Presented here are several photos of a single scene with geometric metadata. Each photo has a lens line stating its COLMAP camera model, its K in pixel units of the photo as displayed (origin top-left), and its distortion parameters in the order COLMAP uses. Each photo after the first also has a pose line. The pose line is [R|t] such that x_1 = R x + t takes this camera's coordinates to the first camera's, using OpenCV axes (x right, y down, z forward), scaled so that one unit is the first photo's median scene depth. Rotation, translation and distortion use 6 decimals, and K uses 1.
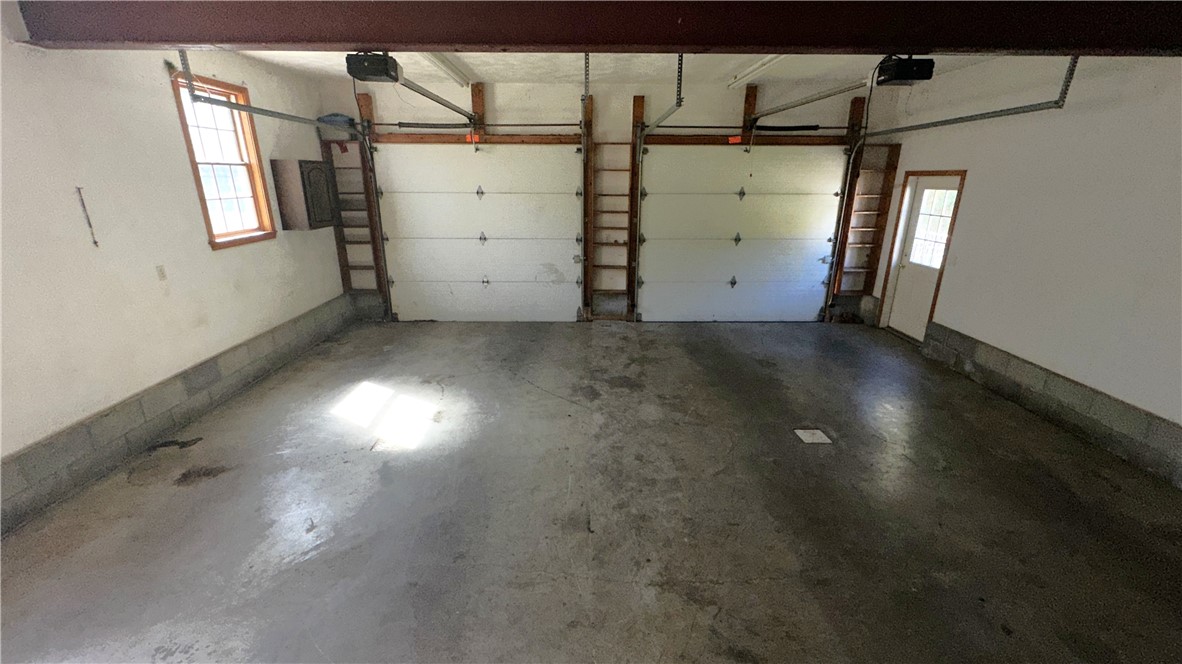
lens RADIAL K [[502.7, 0, 591.0], [0, 502.7, 332.0], [0, 0, 1]] dist [0.001075, 0.000359]
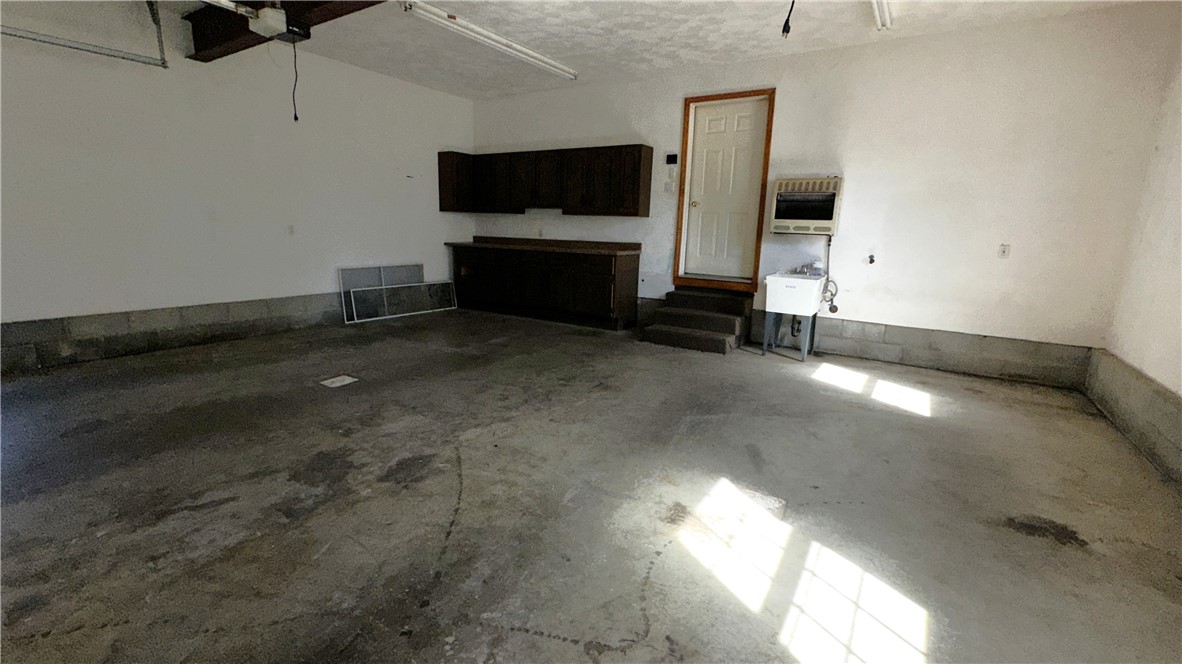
lens RADIAL K [[502.7, 0, 591.0], [0, 502.7, 332.0], [0, 0, 1]] dist [0.001075, 0.000359]
pose [[-0.836919, -0.137592, 0.529750, -0.473640], [0.135761, 0.885452, 0.444458, -0.244687], [-0.530222, 0.443895, -0.722372, 1.319017]]
